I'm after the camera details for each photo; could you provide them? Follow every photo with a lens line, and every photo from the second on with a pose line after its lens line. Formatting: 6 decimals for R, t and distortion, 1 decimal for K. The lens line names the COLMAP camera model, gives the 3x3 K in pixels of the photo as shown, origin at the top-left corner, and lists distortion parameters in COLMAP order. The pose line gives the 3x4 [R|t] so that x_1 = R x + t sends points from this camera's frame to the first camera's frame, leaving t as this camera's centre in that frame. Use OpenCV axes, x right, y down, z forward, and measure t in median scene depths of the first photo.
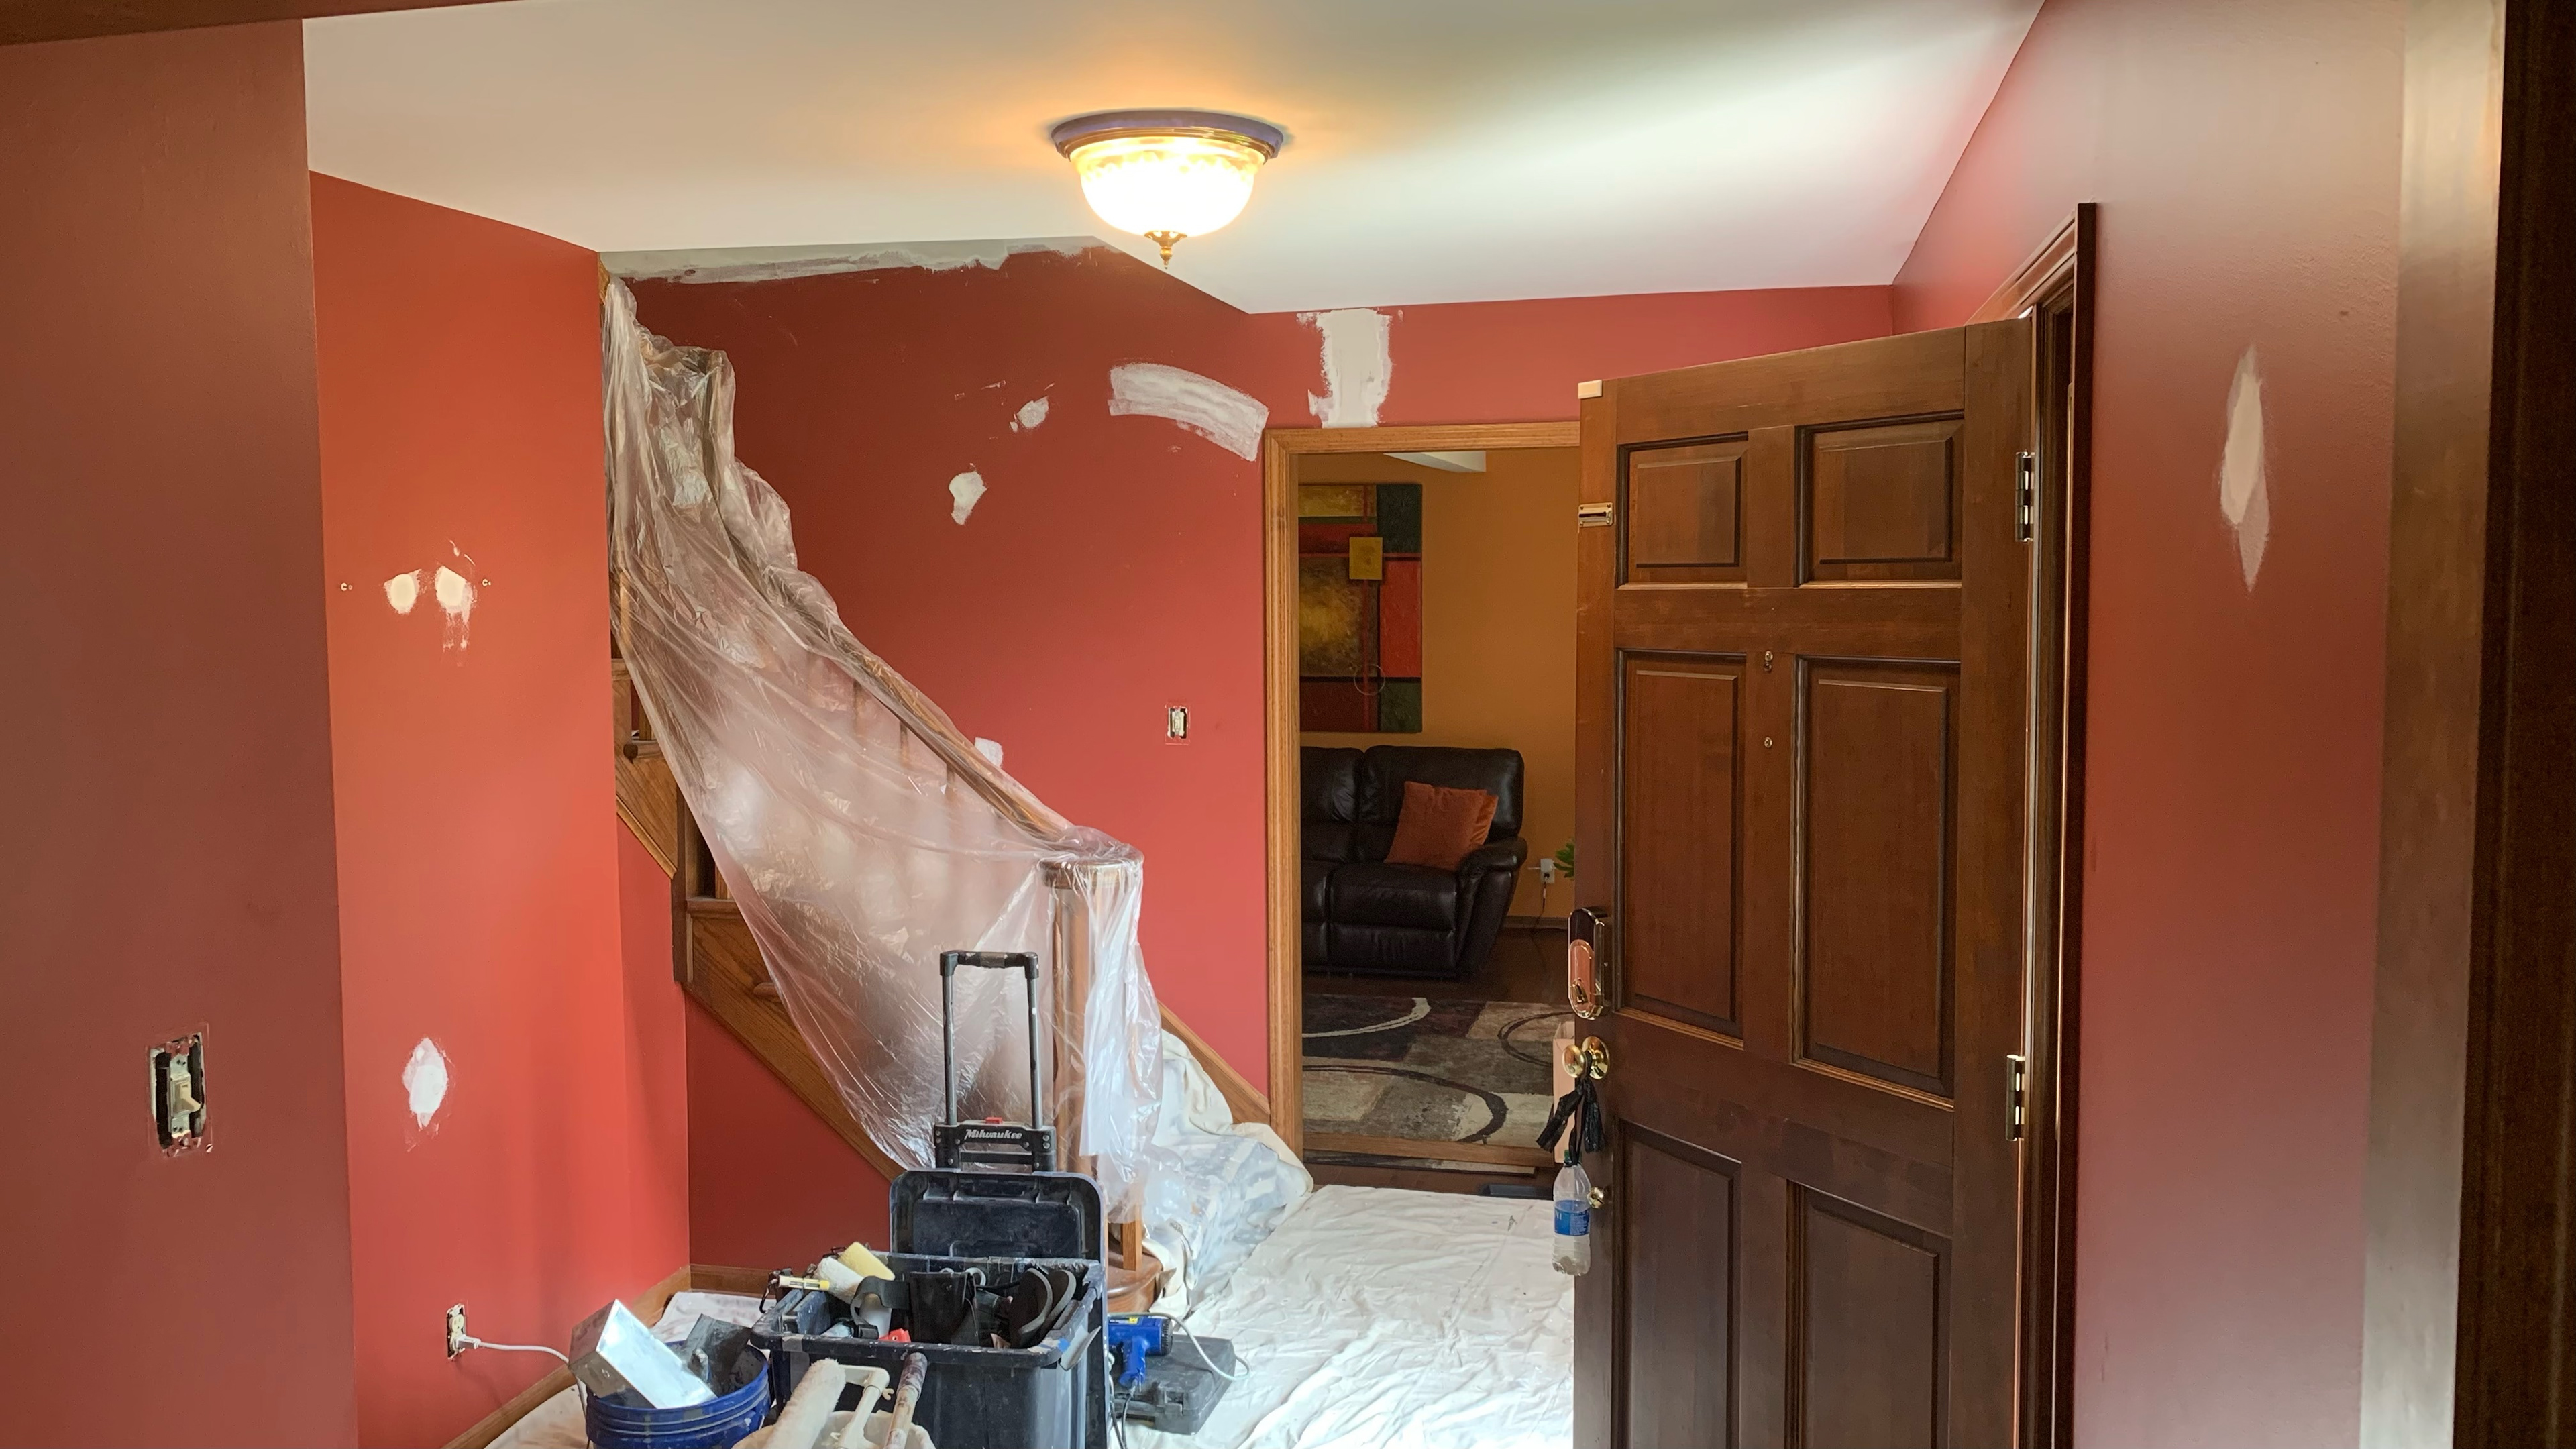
lens RADIAL K [[1988.6, 0, 1306.9], [0, 1988.6, 723.9], [0, 0, 1]] dist [0.062185, -0.061458]
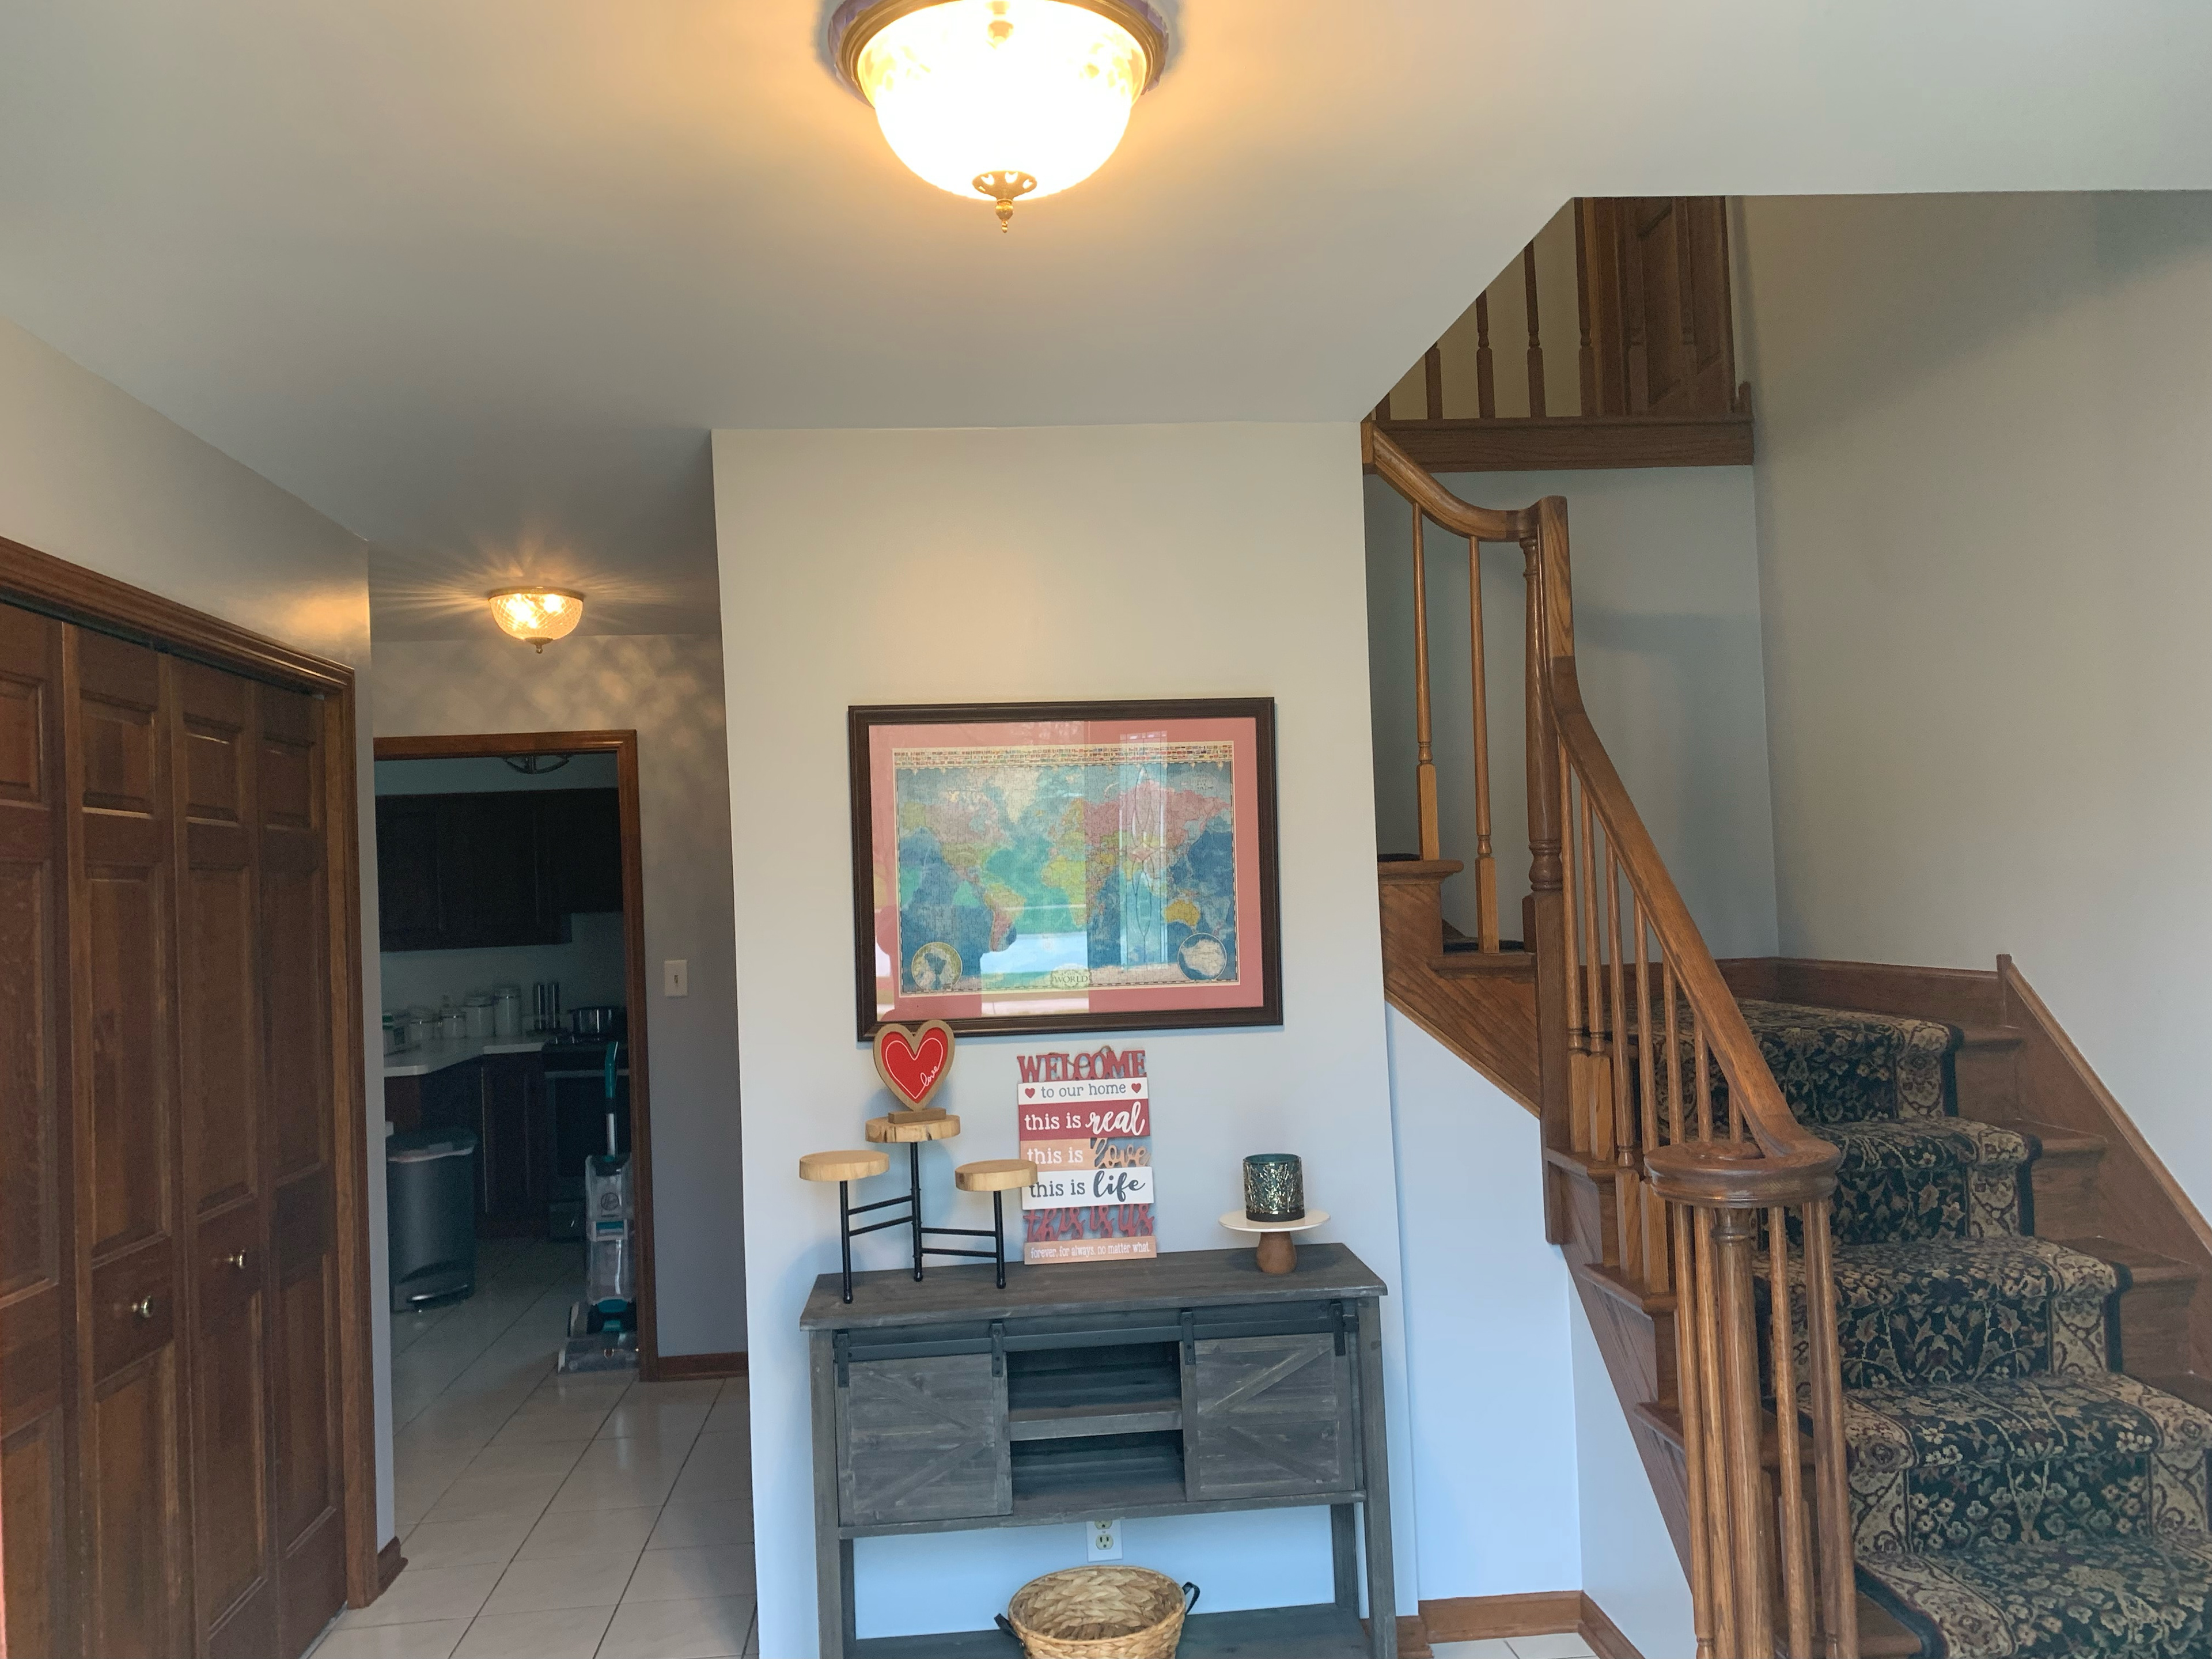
lens RADIAL K [[1702.3, 0, 1113.1], [0, 1702.3, 841.0], [0, 0, 1]] dist [0.061082, -0.056707]
pose [[0.299138, -0.033566, -0.953619, 0.194404], [-0.037164, 0.998213, -0.046793, -0.000115], [0.953486, 0.049438, 0.297356, 0.345025]]
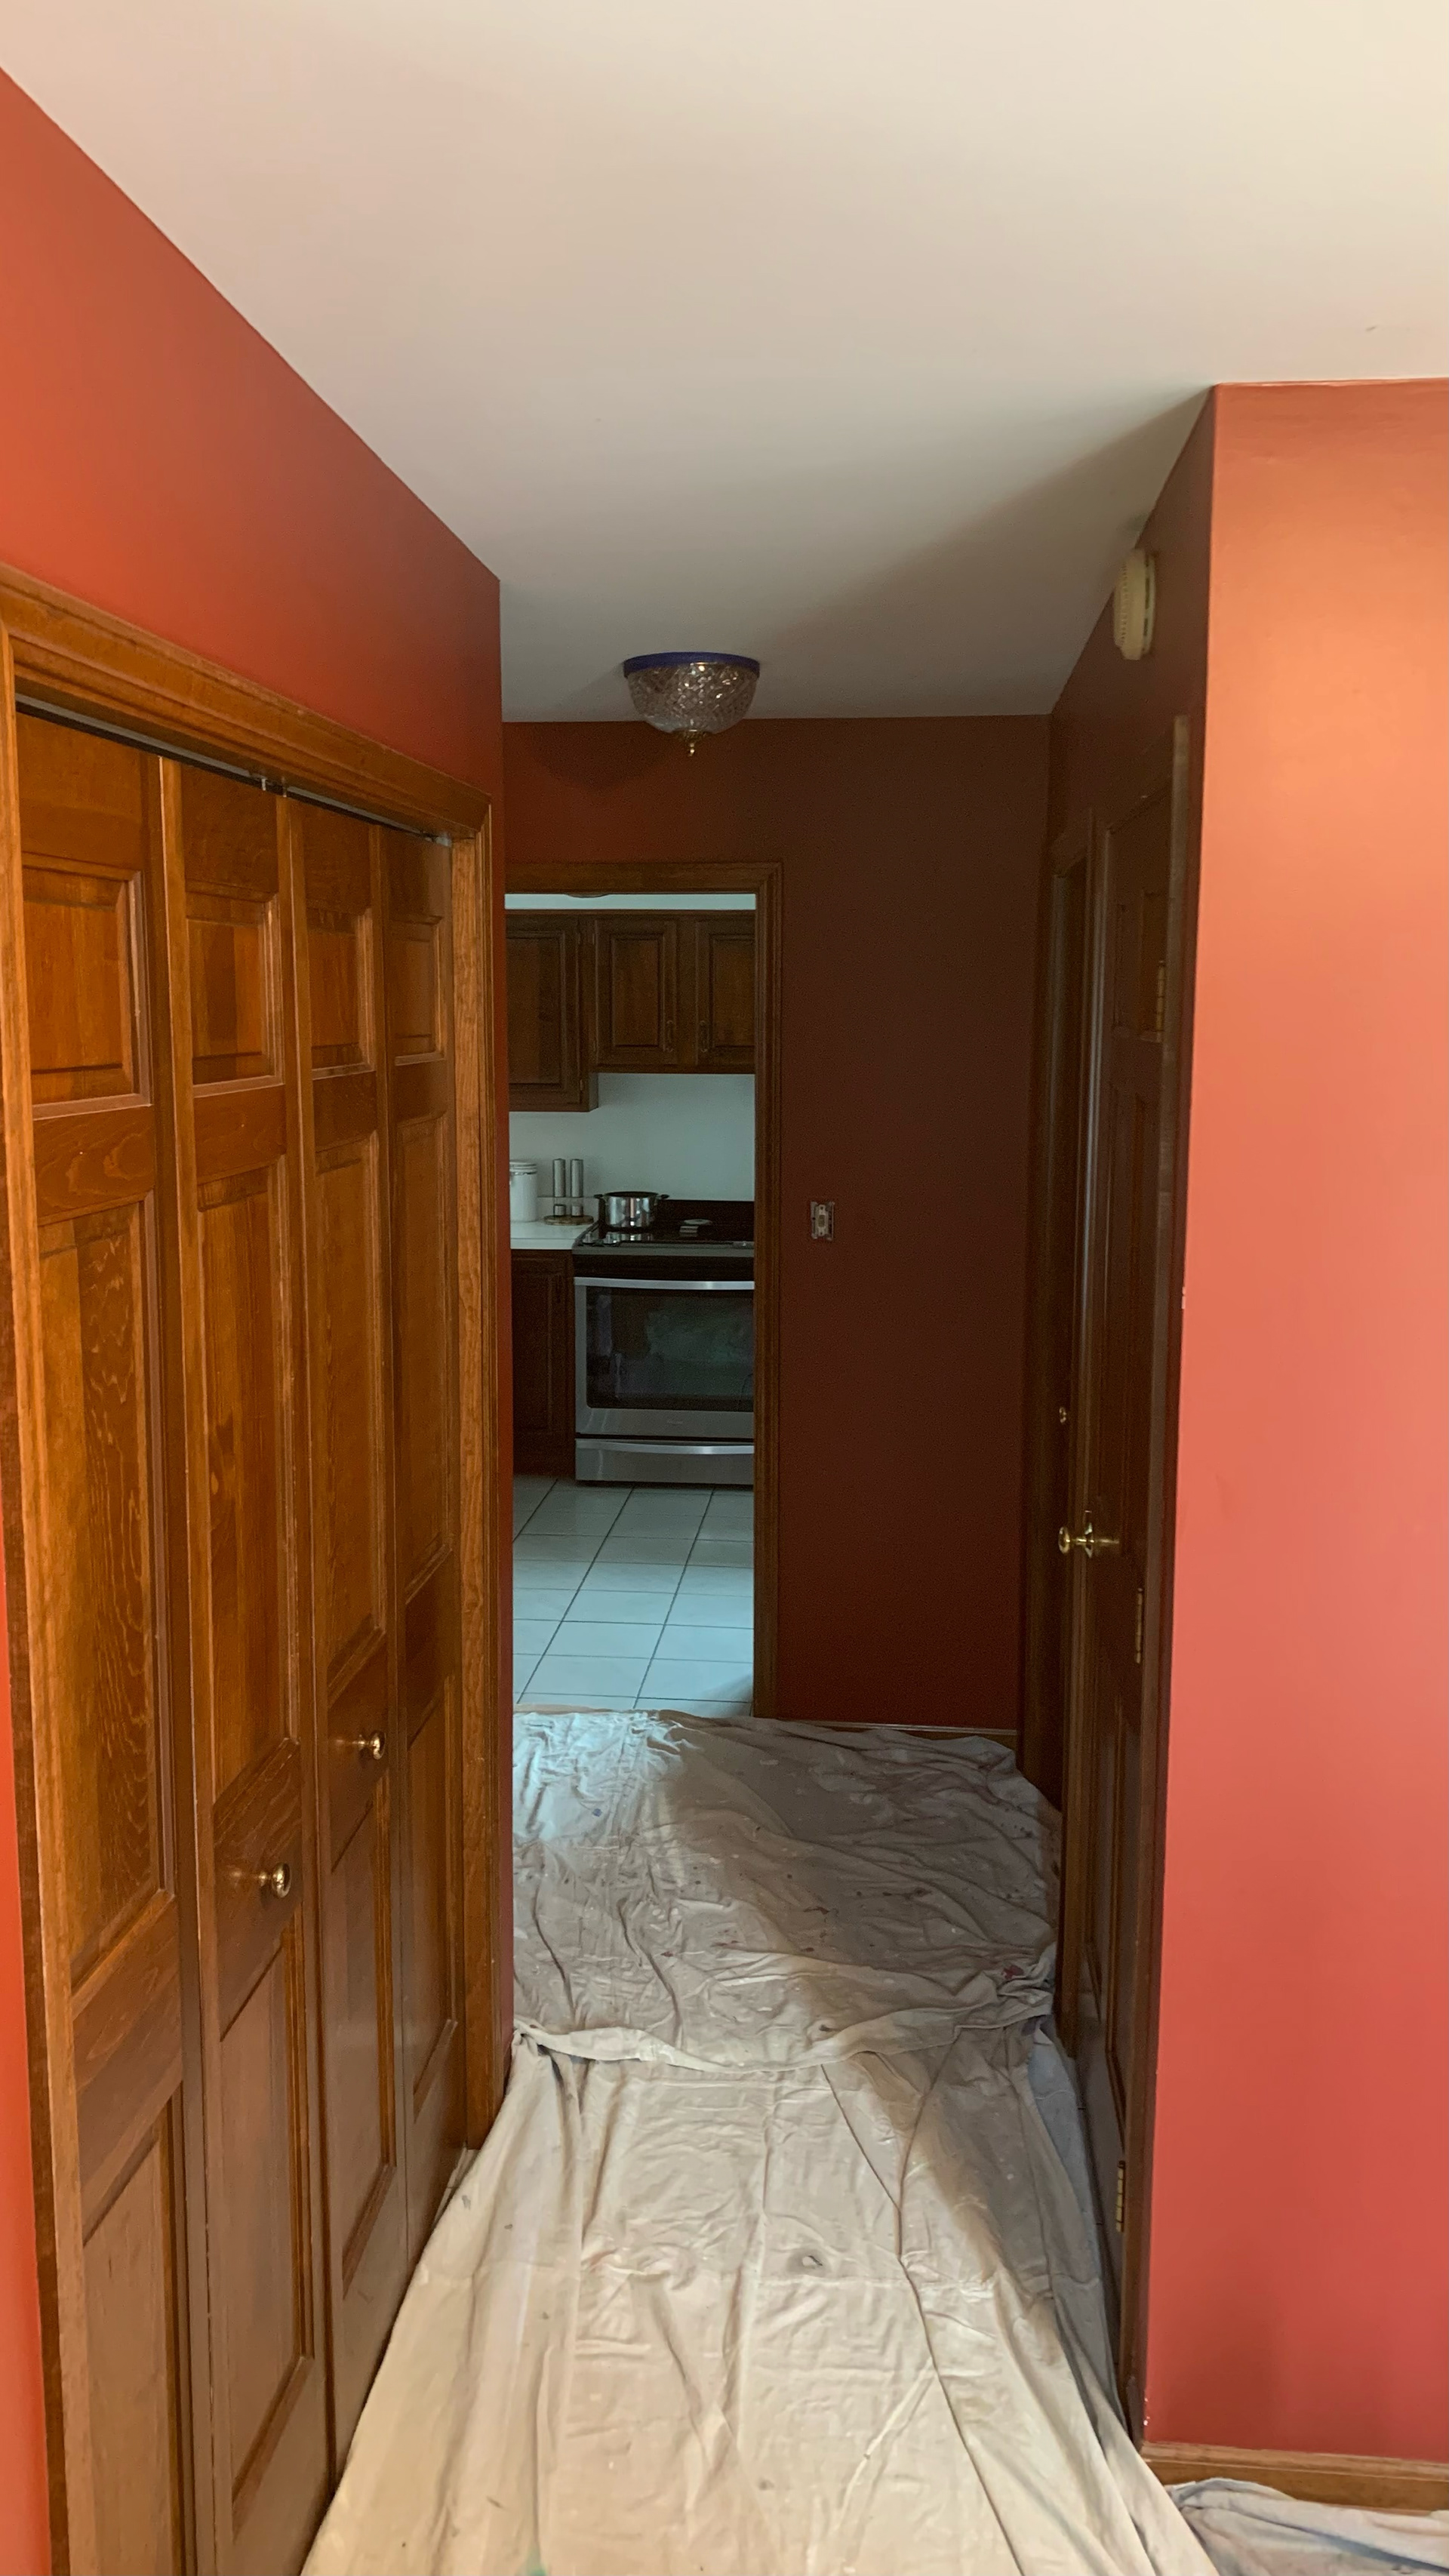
lens RADIAL K [[1988.5, 0, 727.5], [0, 1988.5, 1265.8], [0, 0, 1]] dist [0.062185, -0.061458]
pose [[0.117107, 0.139053, -0.983336, 0.040071], [-0.084452, 0.987957, 0.129648, -0.030019], [0.989522, 0.067862, 0.127440, 0.284126]]
